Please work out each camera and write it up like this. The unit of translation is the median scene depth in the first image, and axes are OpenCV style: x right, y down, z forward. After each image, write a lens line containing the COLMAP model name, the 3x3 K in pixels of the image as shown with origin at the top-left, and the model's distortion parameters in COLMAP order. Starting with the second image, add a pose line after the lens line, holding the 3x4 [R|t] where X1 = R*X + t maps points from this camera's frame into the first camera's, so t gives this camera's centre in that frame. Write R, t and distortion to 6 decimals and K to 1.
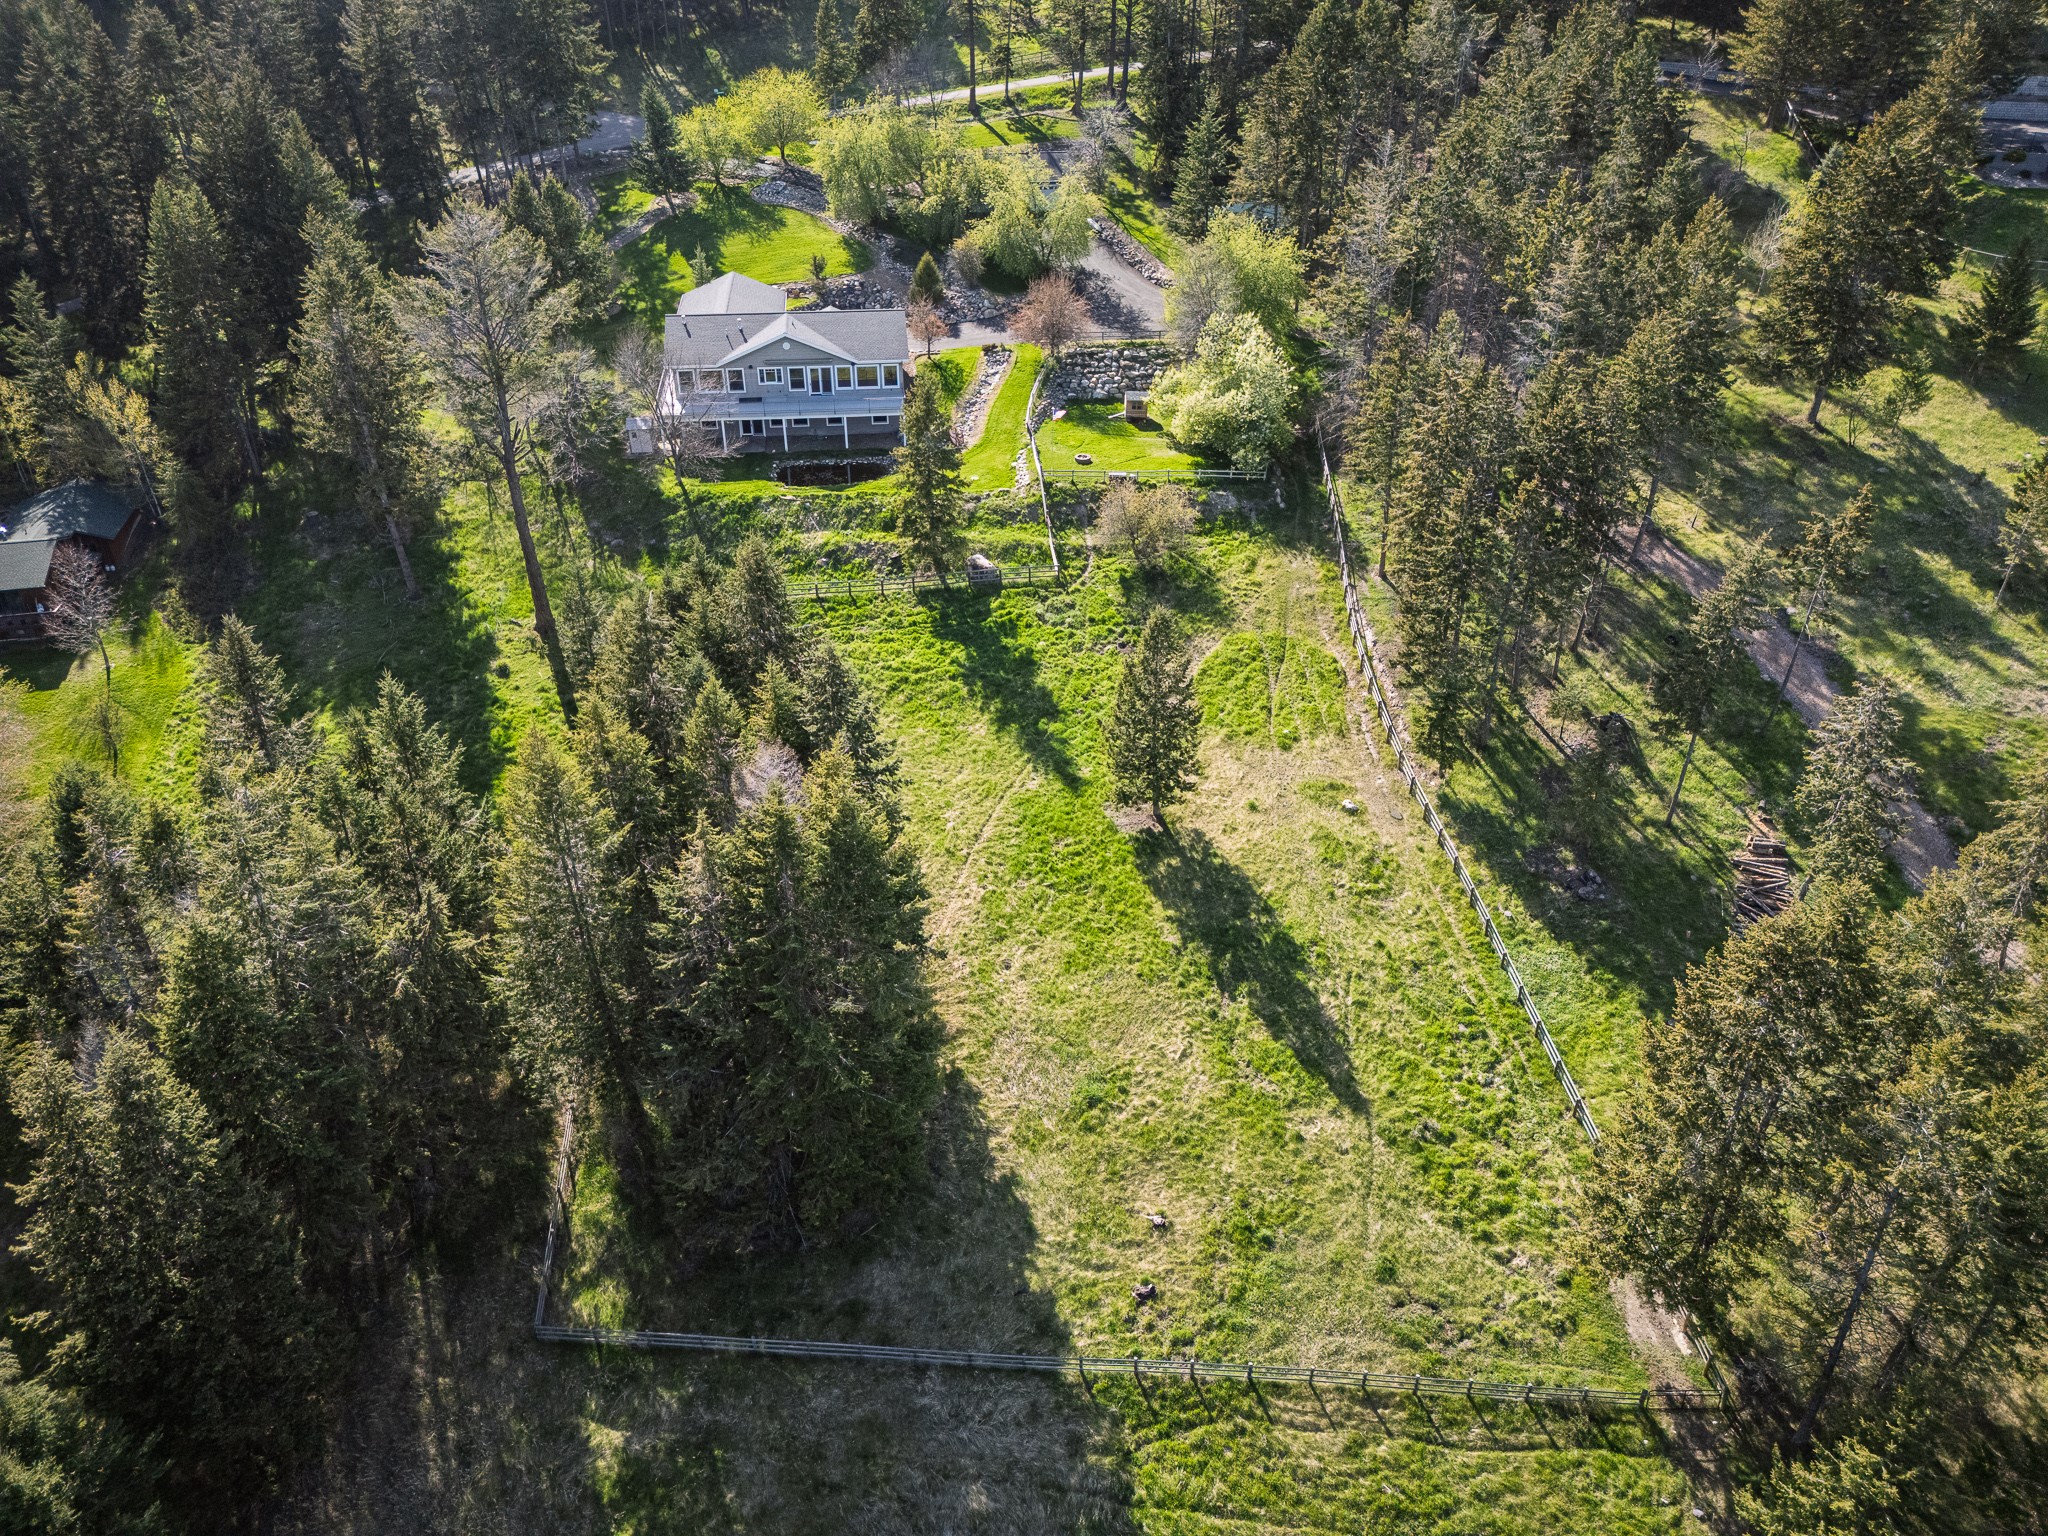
lens RADIAL K [[1499.2, 0, 1024.0], [0, 1499.2, 768.0], [0, 0, 1]] dist [0.146420, -0.183325]
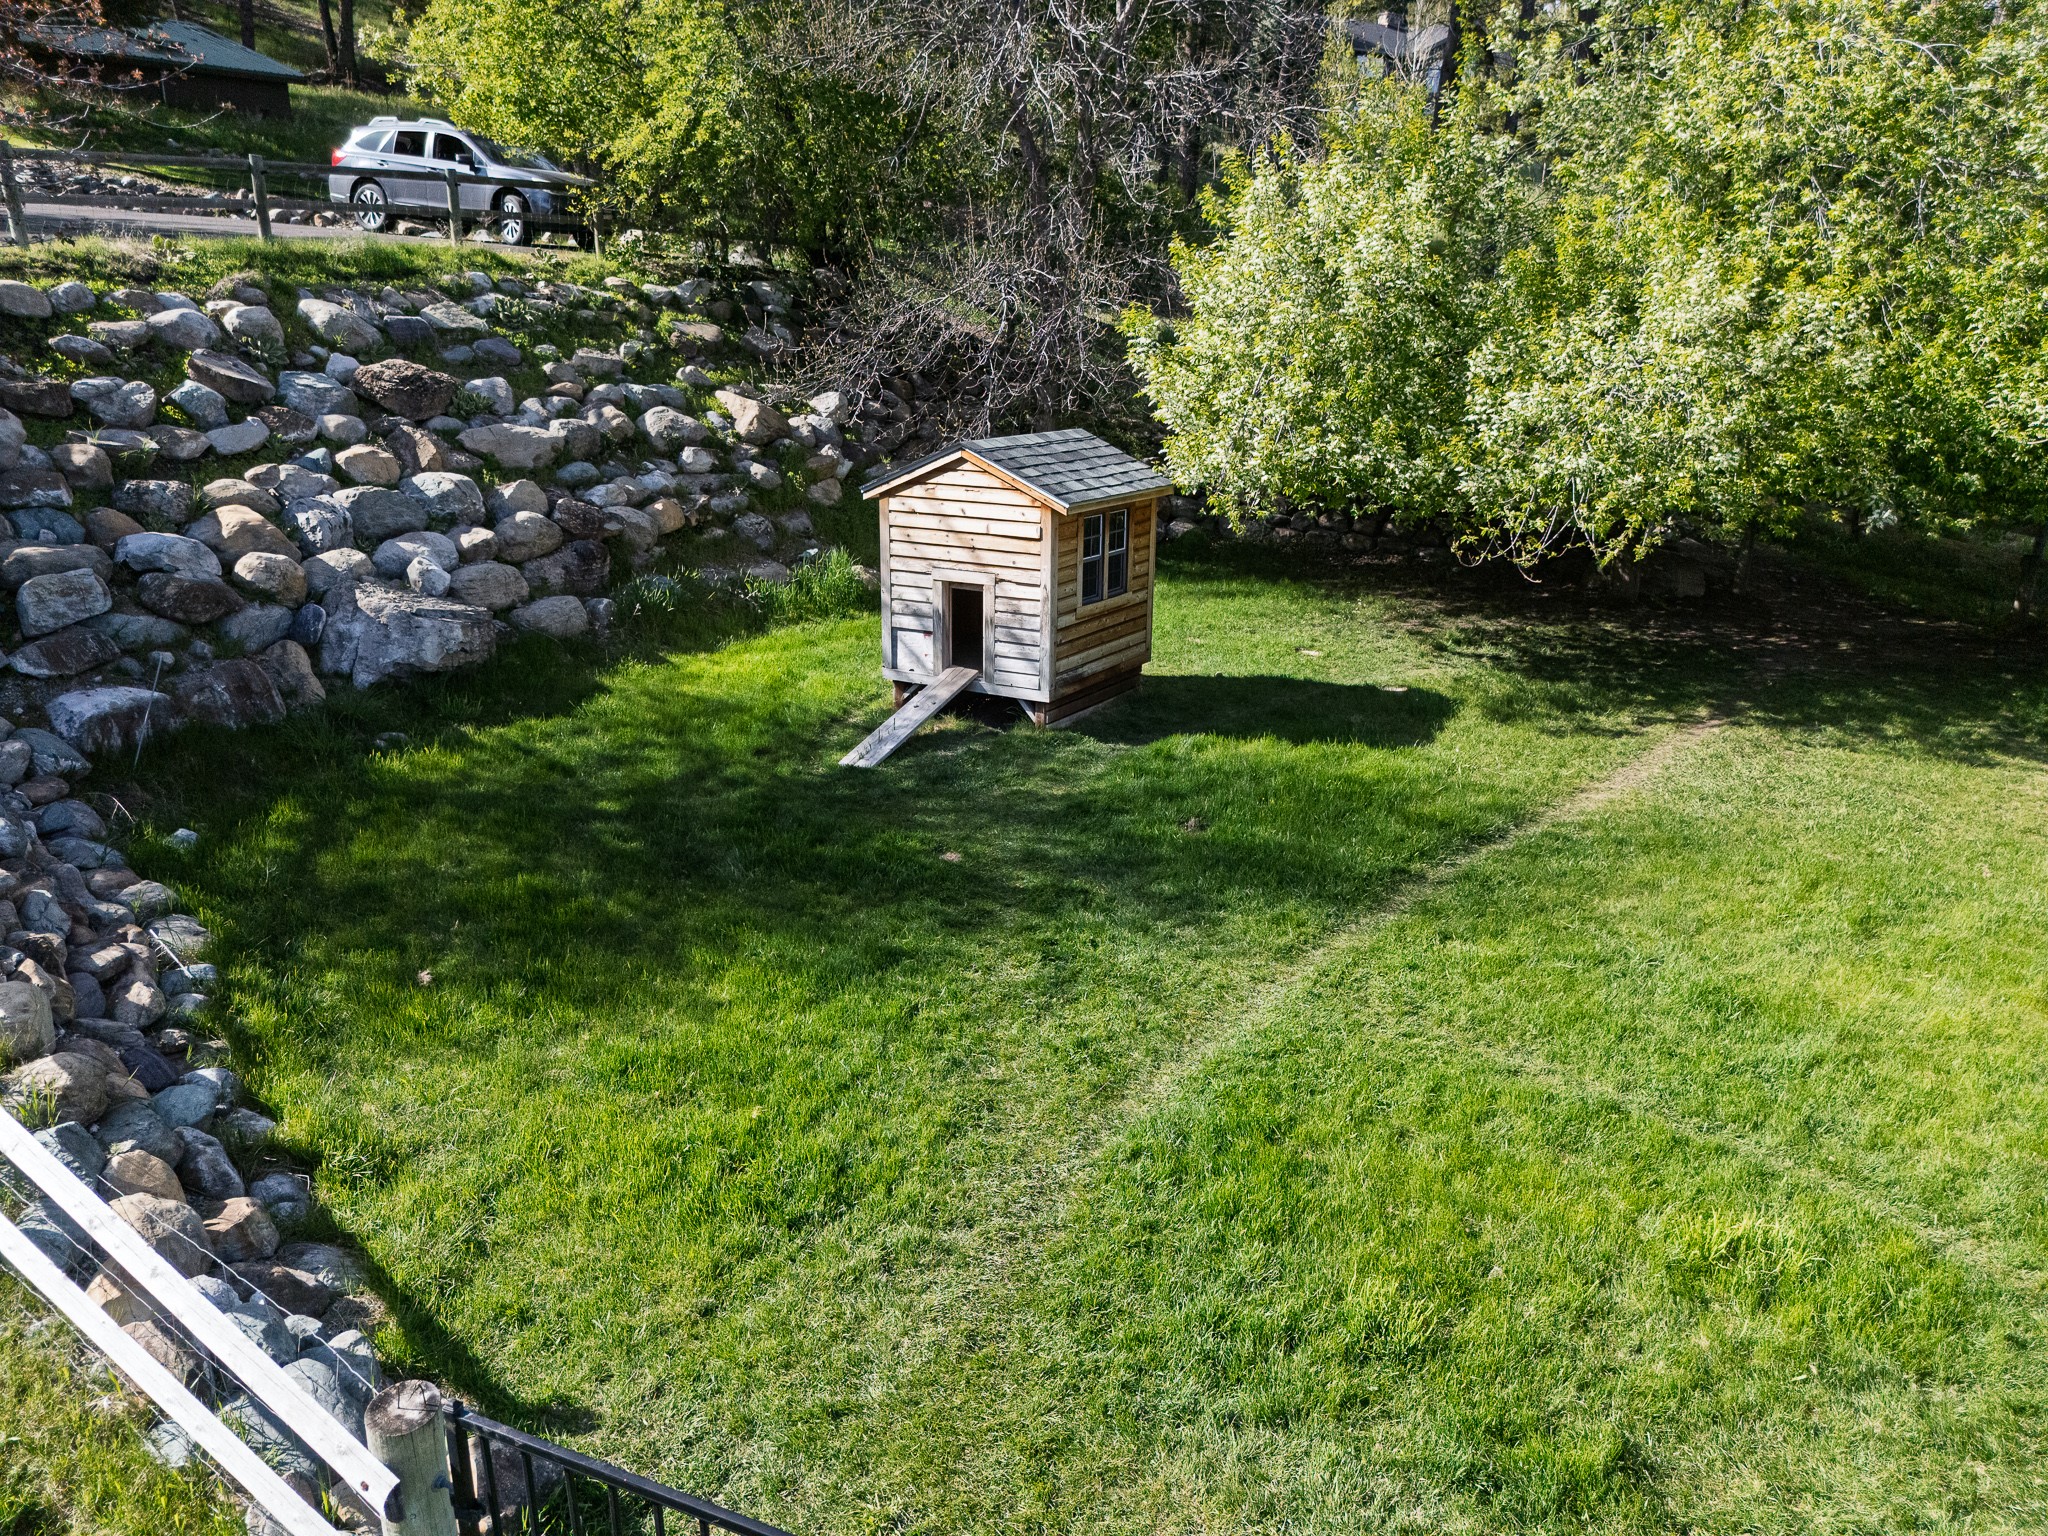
lens RADIAL K [[1558.8, 0, 1058.5], [0, 1558.8, 773.2], [0, 0, 1]] dist [0.138731, -0.169183]
pose [[0.504374, -0.266003, 0.821492, -0.012342], [0.449682, 0.893093, 0.013095, -0.220255], [-0.737152, 0.362805, 0.570069, 0.906845]]
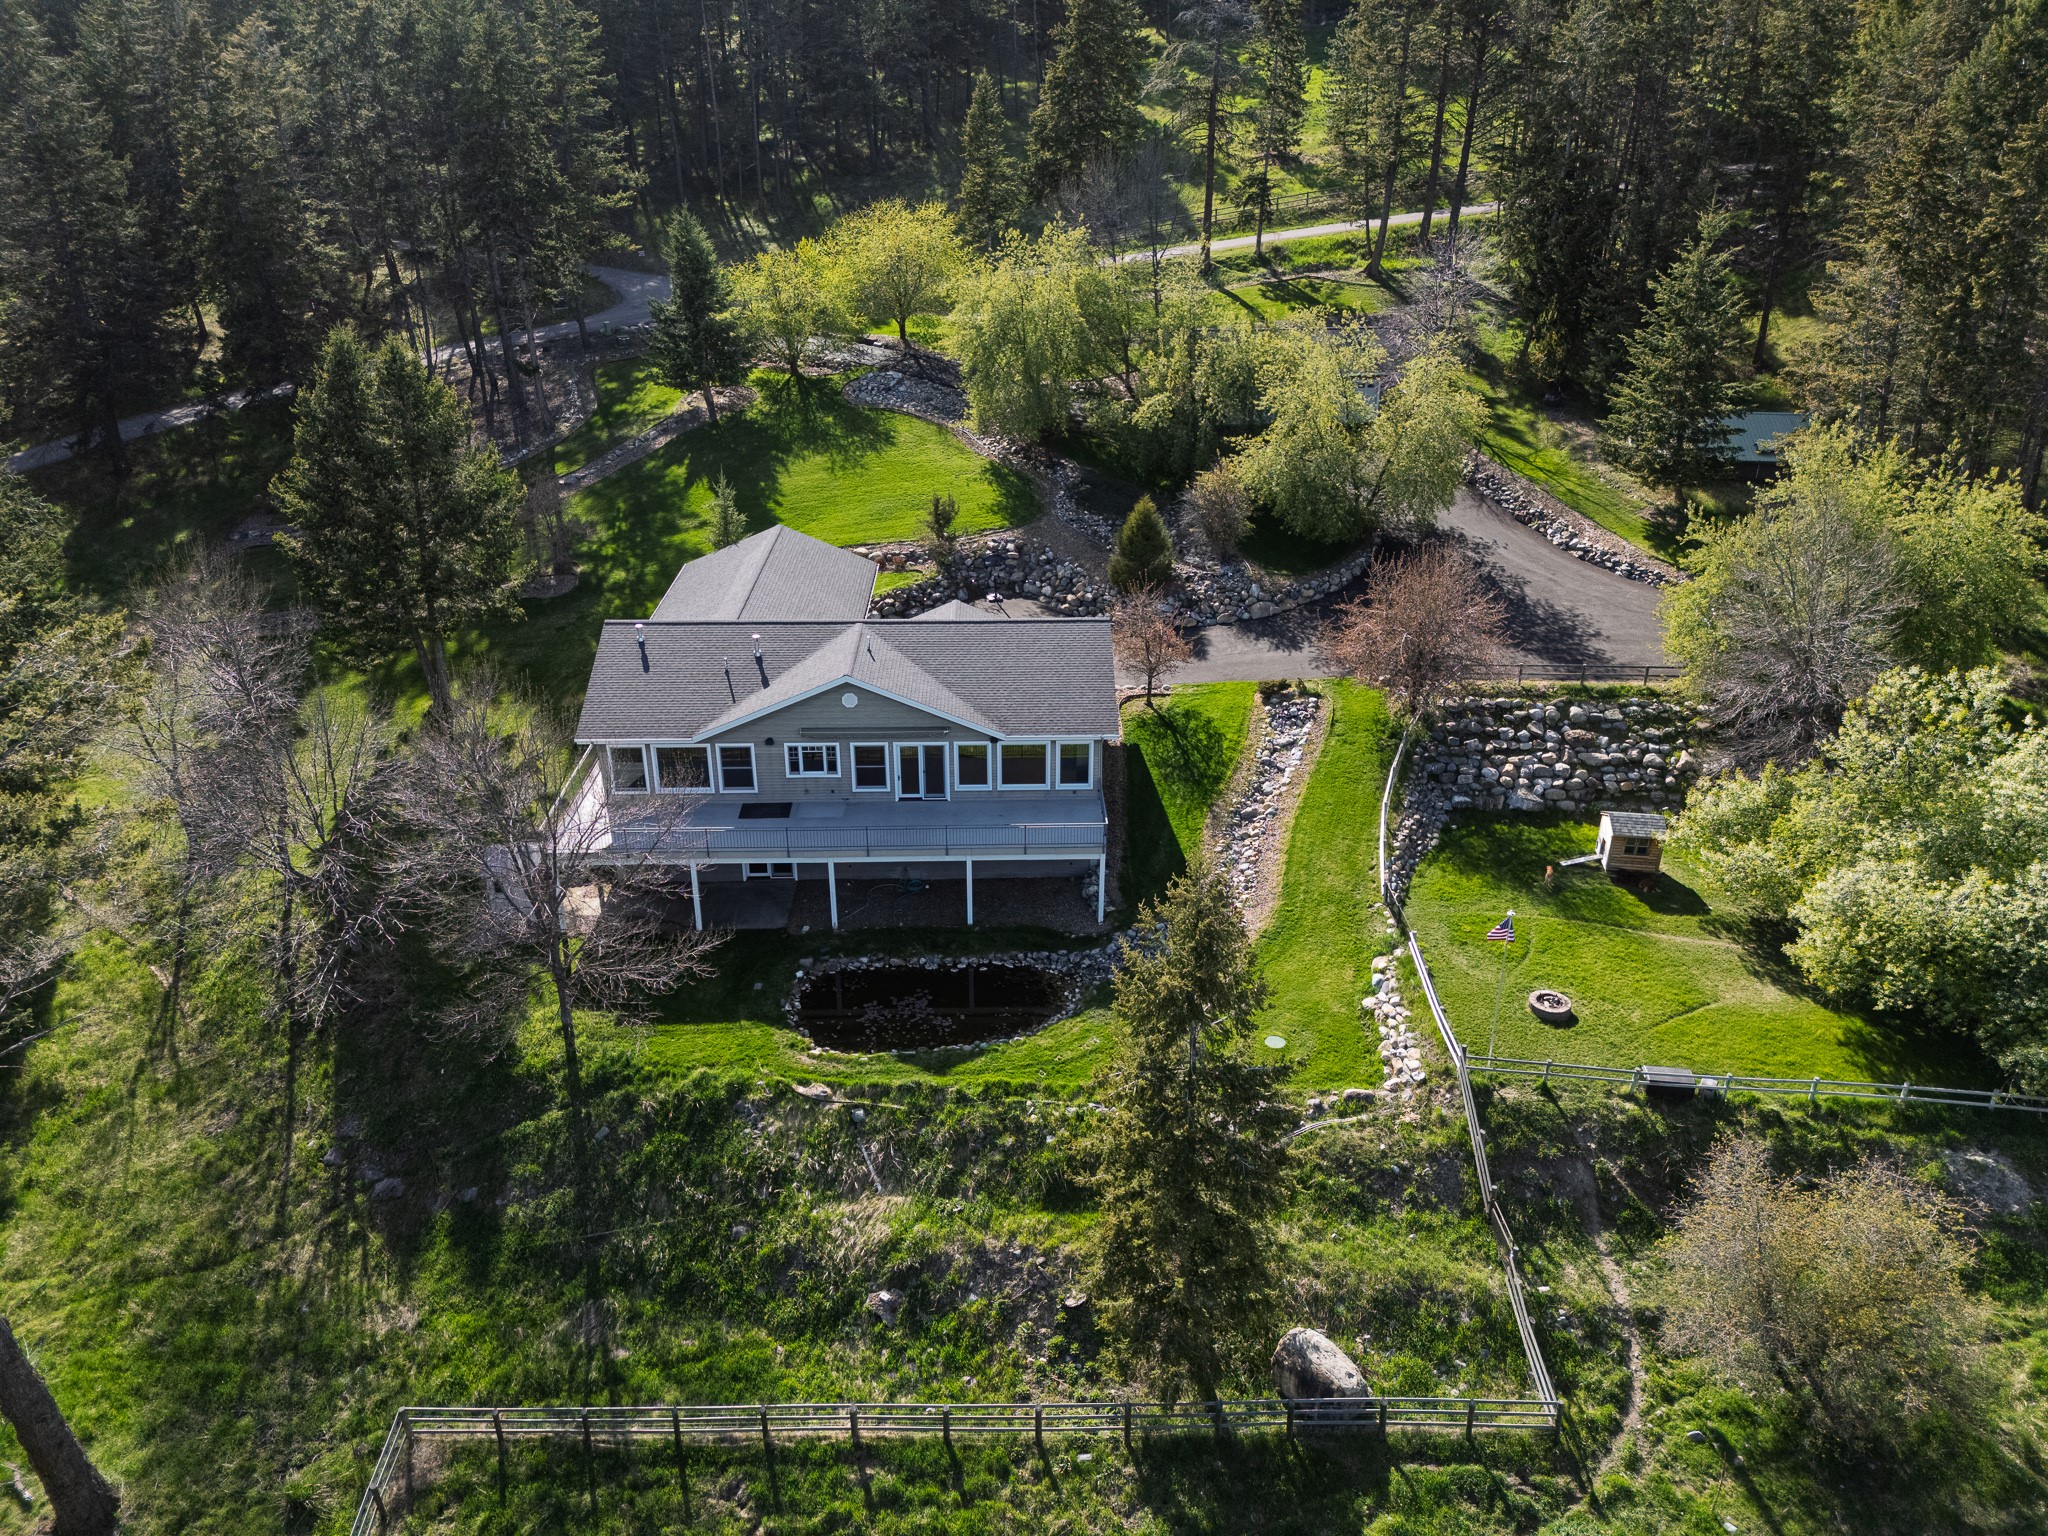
lens RADIAL K [[1499.2, 0, 1024.0], [0, 1499.2, 768.0], [0, 0, 1]] dist [0.146420, -0.183325]
pose [[0.995437, 0.037905, -0.087570, -0.060306], [-0.048610, 0.991147, -0.123547, -0.190531], [0.082112, 0.127240, 0.988467, 0.524701]]
